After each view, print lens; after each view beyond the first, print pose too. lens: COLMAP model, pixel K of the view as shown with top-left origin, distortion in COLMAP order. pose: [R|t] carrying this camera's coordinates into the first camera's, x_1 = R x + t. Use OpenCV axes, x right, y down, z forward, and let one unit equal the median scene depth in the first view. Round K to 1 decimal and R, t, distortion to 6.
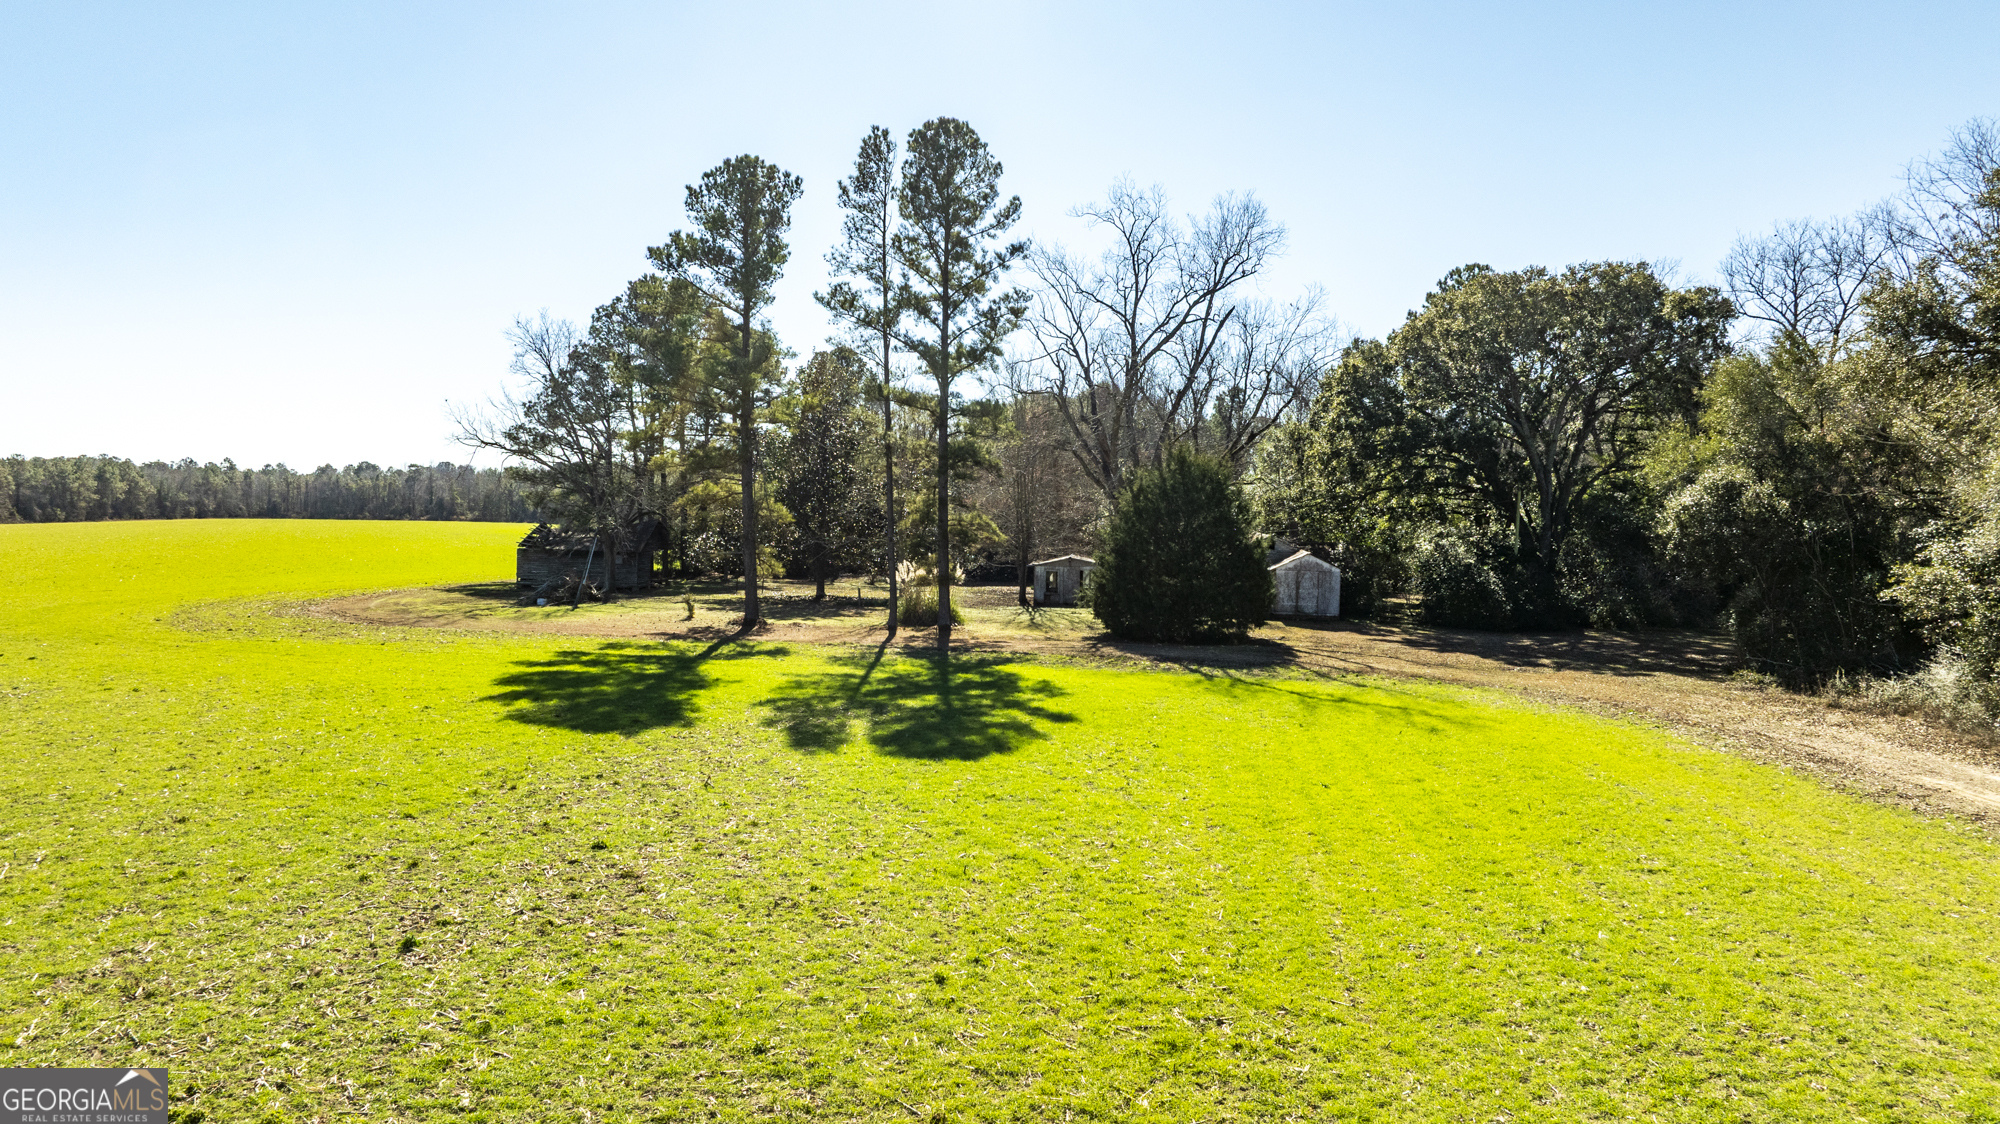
lens RADIAL K [[1404.9, 0, 991.4], [0, 1404.9, 557.7], [0, 0, 1]] dist [-0.014261, 0.001400]
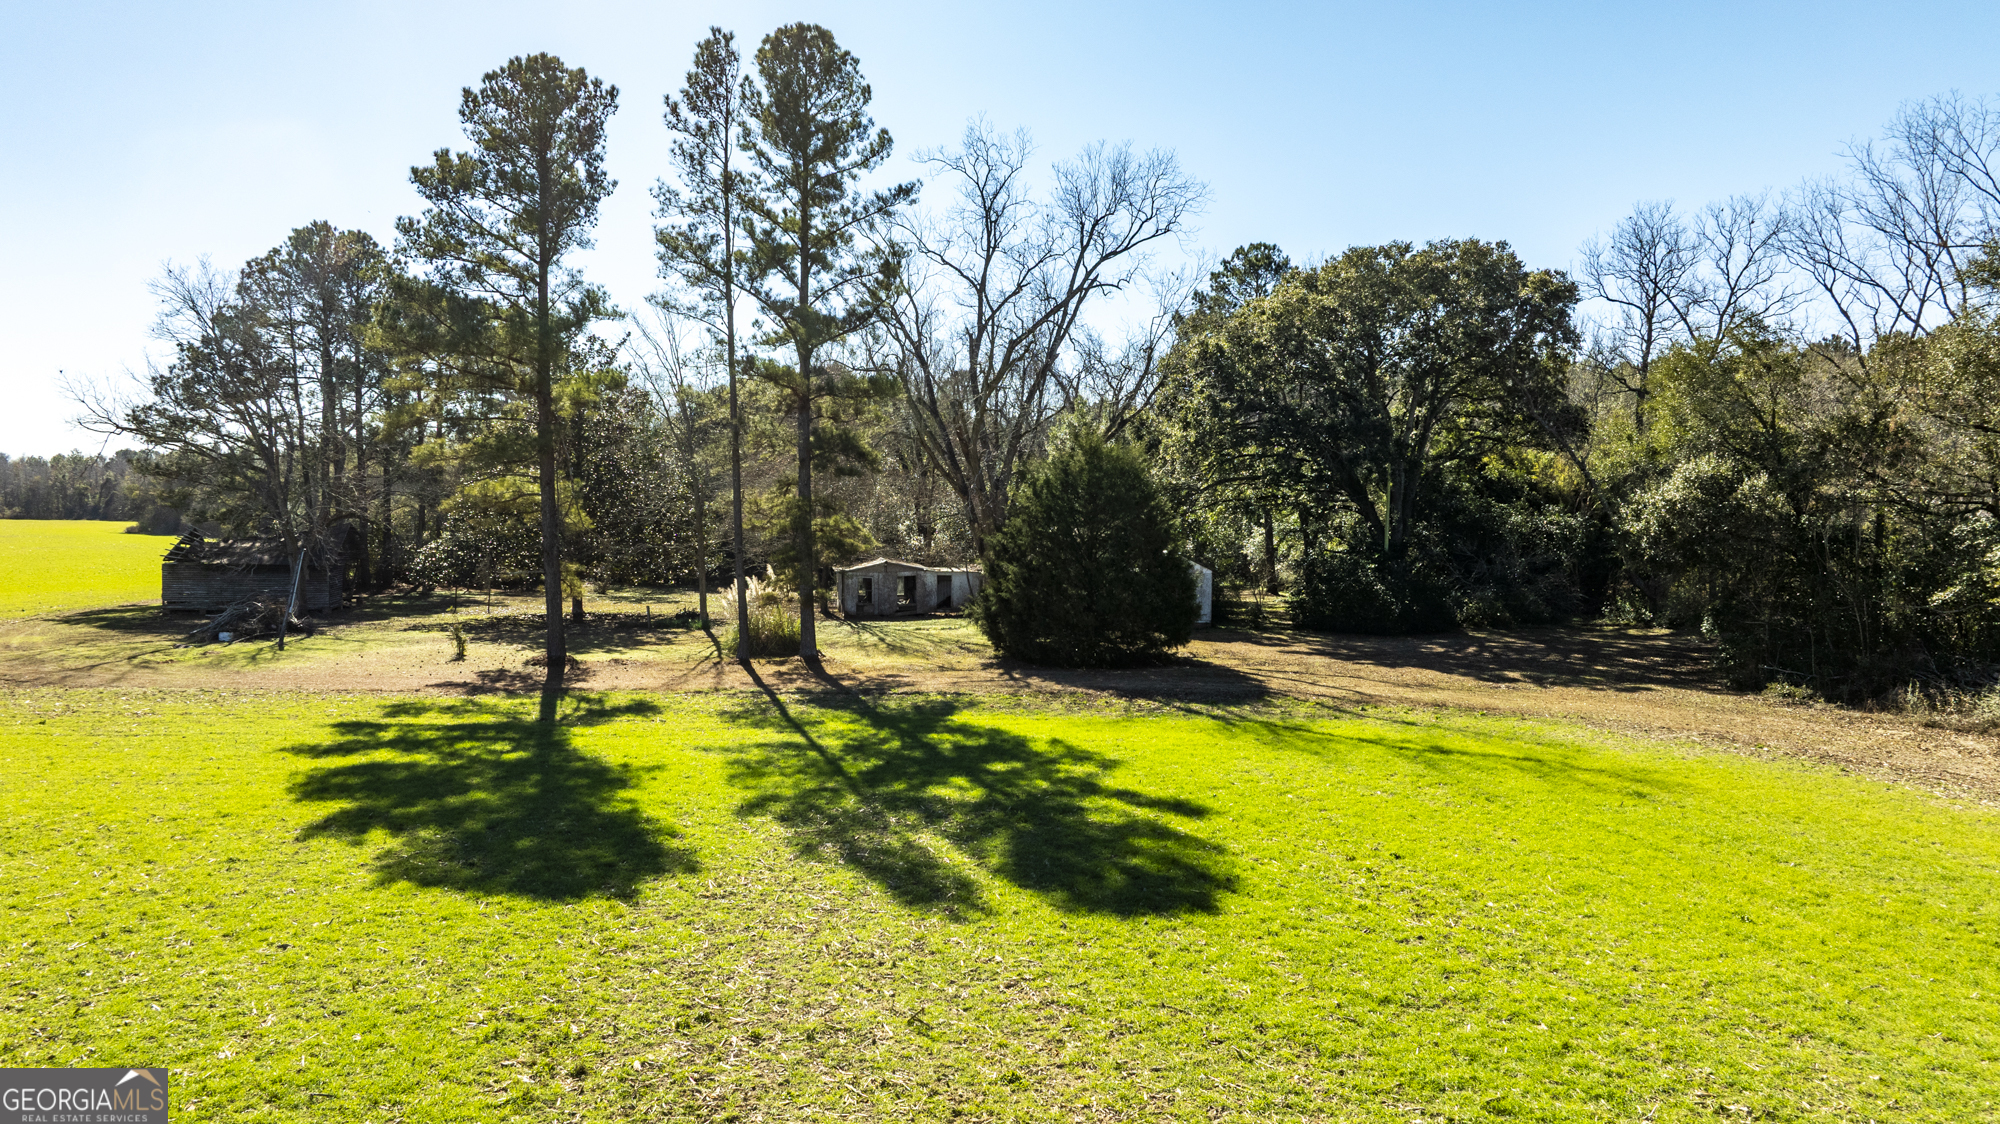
lens RADIAL K [[1404.9, 0, 991.4], [0, 1404.9, 557.7], [0, 0, 1]] dist [-0.014261, 0.001400]
pose [[0.965602, -0.021286, 0.259151, -0.139173], [0.018620, 0.999745, 0.012738, -0.016480], [-0.259356, -0.007474, 0.965753, 0.190705]]
